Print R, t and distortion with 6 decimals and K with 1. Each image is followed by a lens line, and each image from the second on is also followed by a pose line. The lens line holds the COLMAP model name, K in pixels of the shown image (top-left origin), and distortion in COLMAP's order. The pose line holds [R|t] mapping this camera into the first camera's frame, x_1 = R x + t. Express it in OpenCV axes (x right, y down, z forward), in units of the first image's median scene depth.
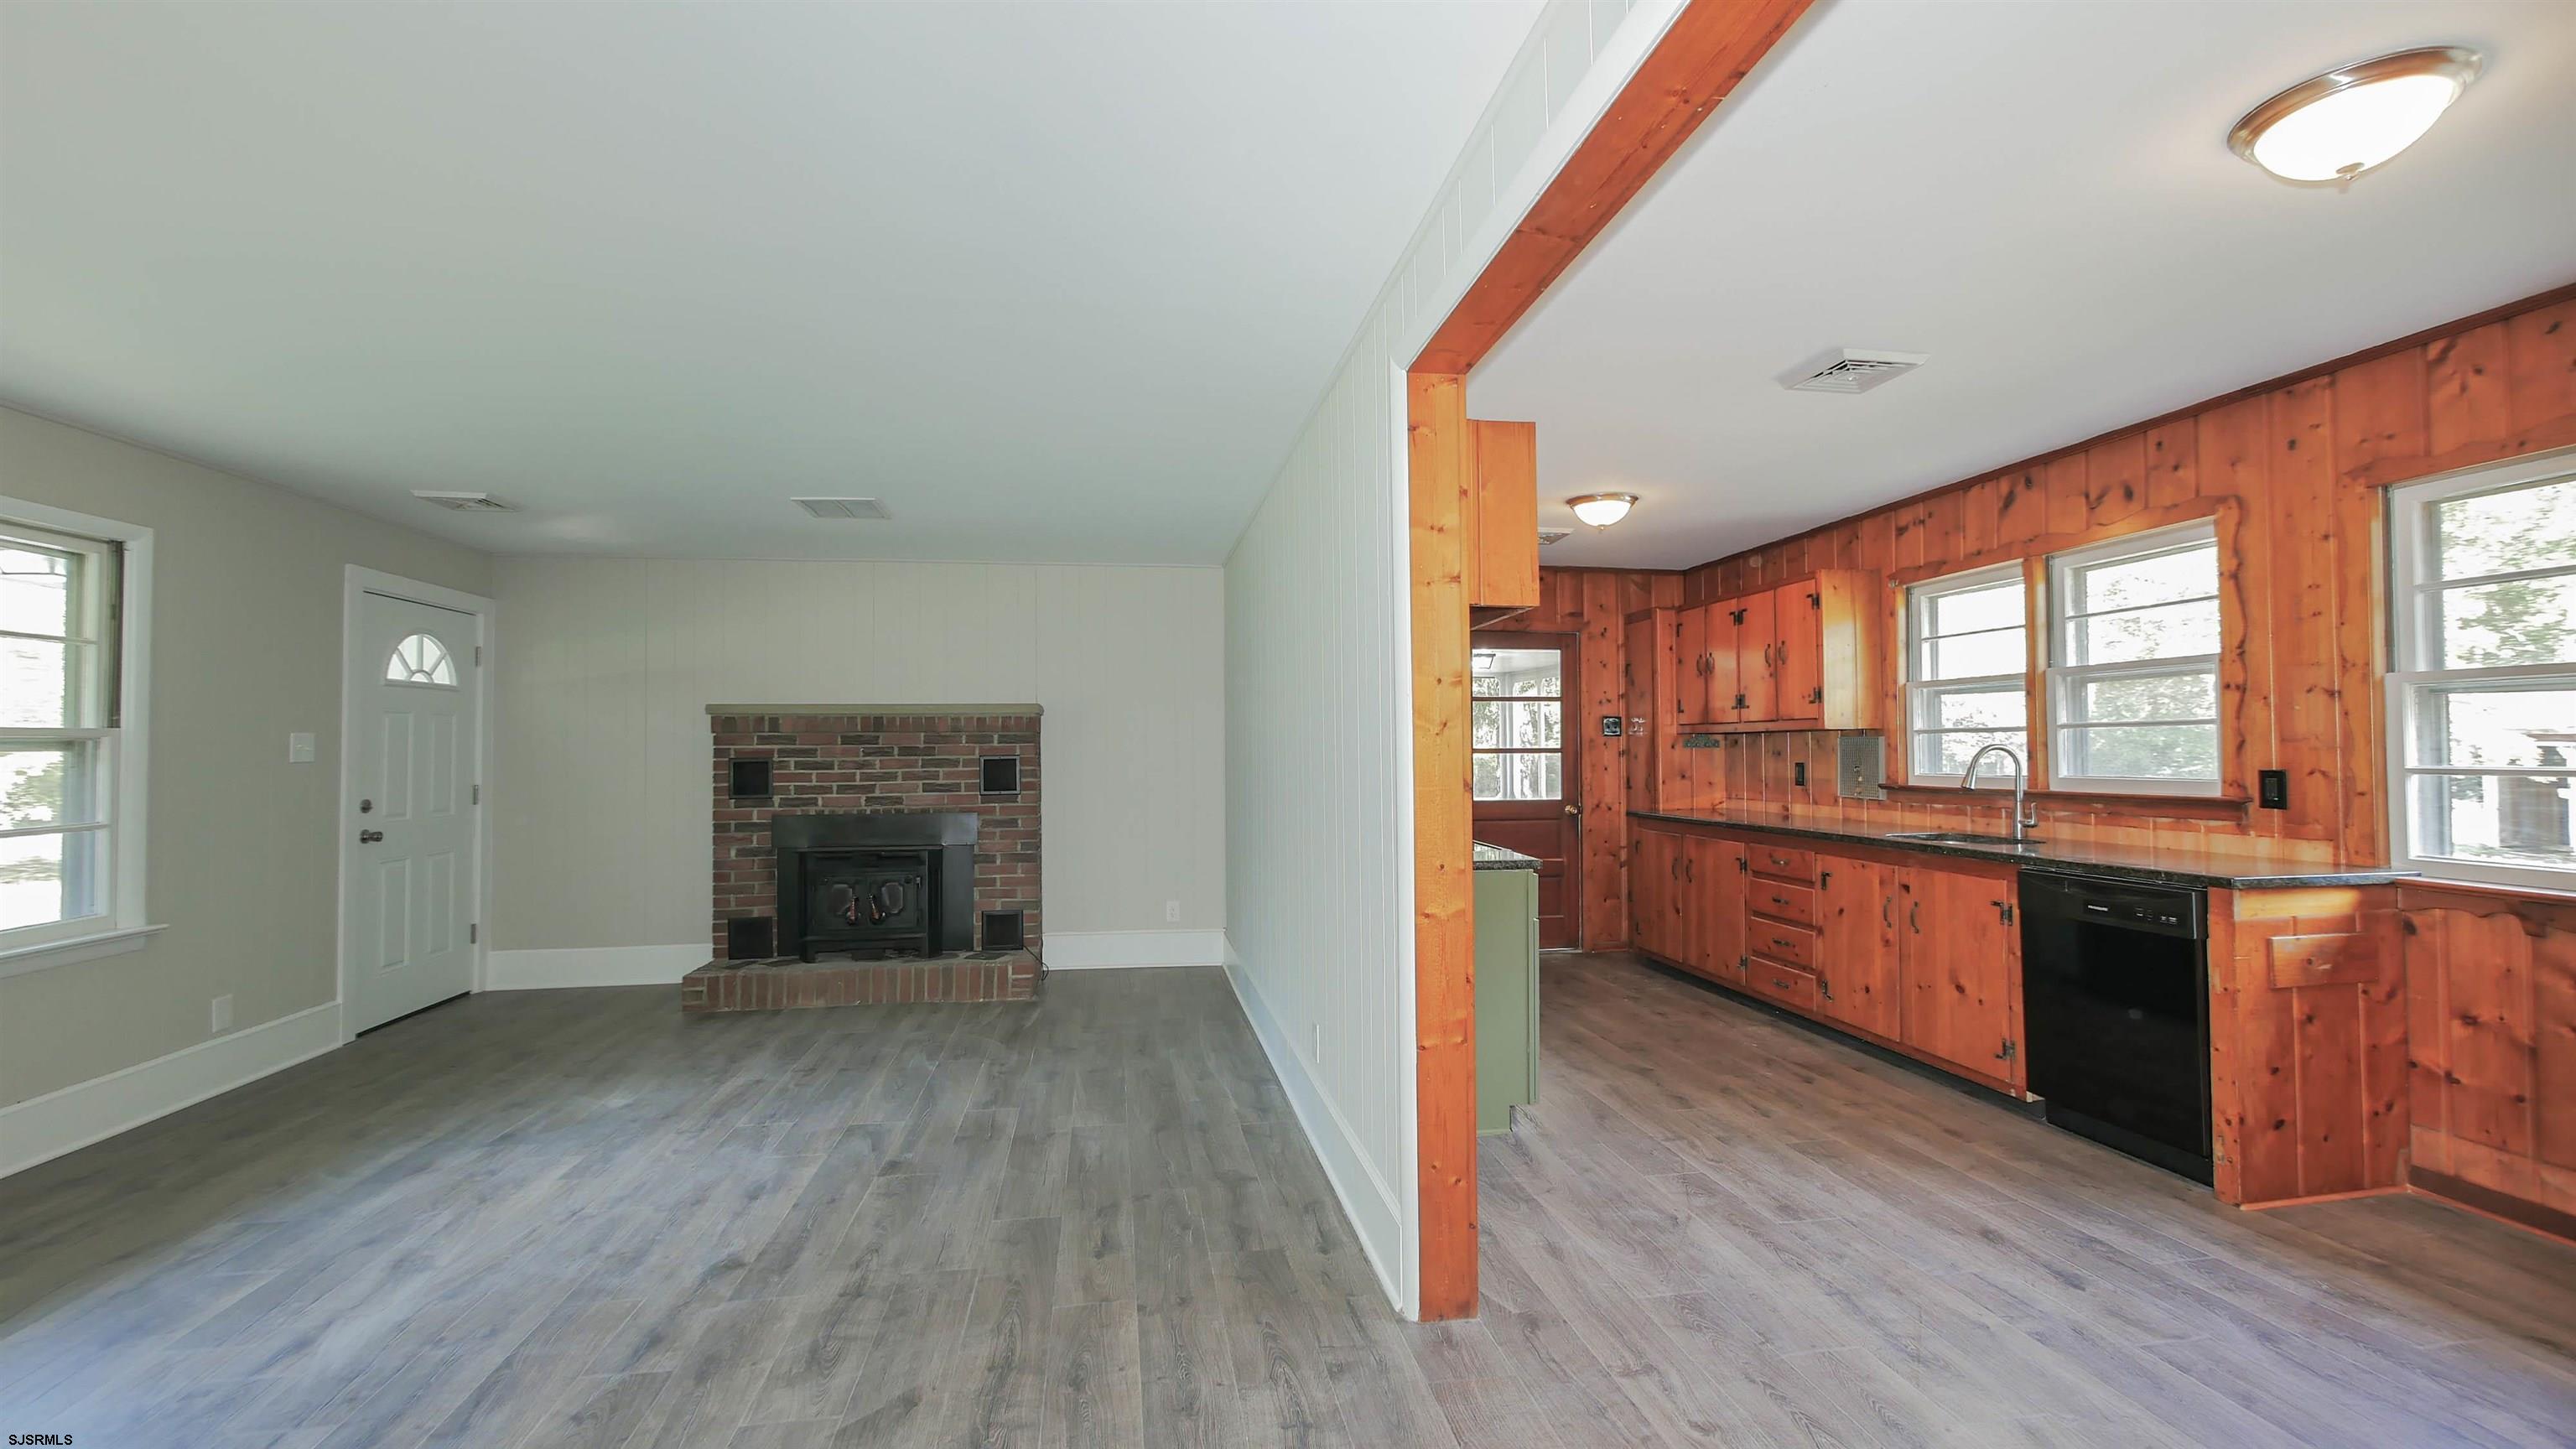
lens RADIAL K [[1061.5, 0, 1278.7], [0, 1061.5, 727.6], [0, 0, 1]] dist [-0.007652, 0.000876]
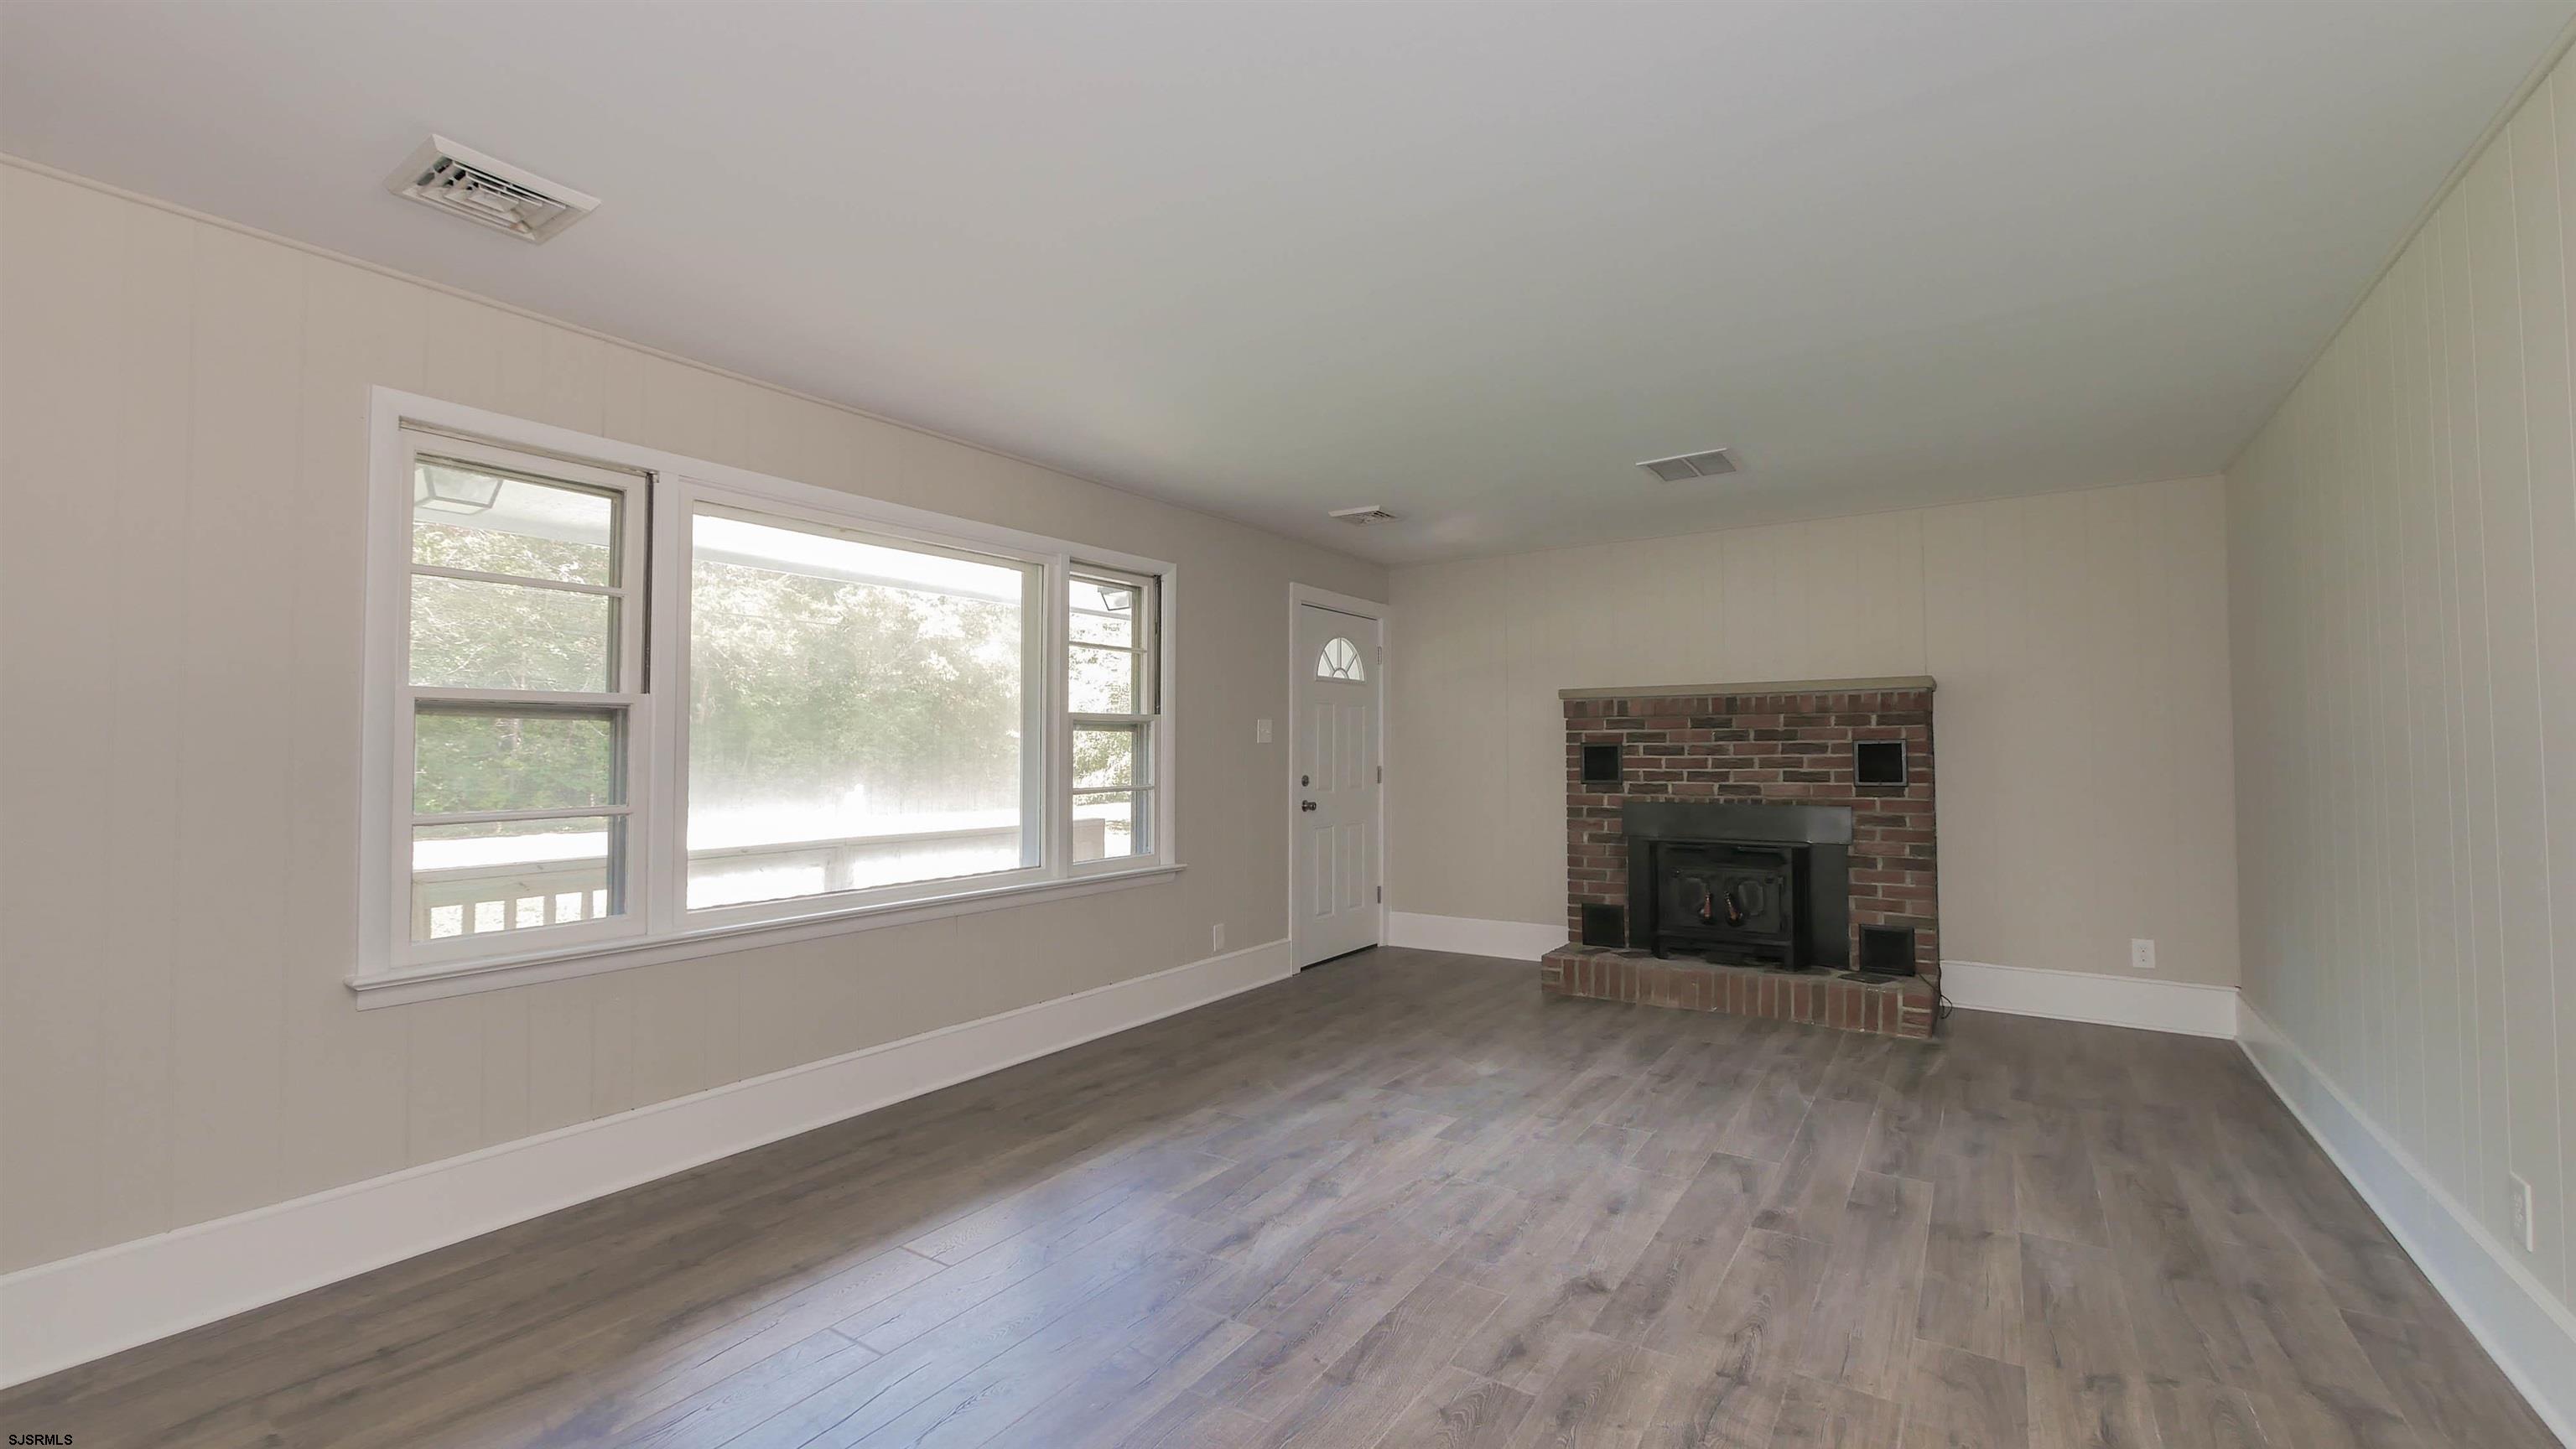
lens RADIAL K [[1061.5, 0, 1291.2], [0, 1061.5, 718.8], [0, 0, 1]] dist [-0.007652, 0.000876]
pose [[0.736814, -0.016768, -0.675888, -0.070431], [0.010872, 0.999857, -0.012953, 0.027044], [0.676009, 0.002196, 0.736890, 0.126631]]
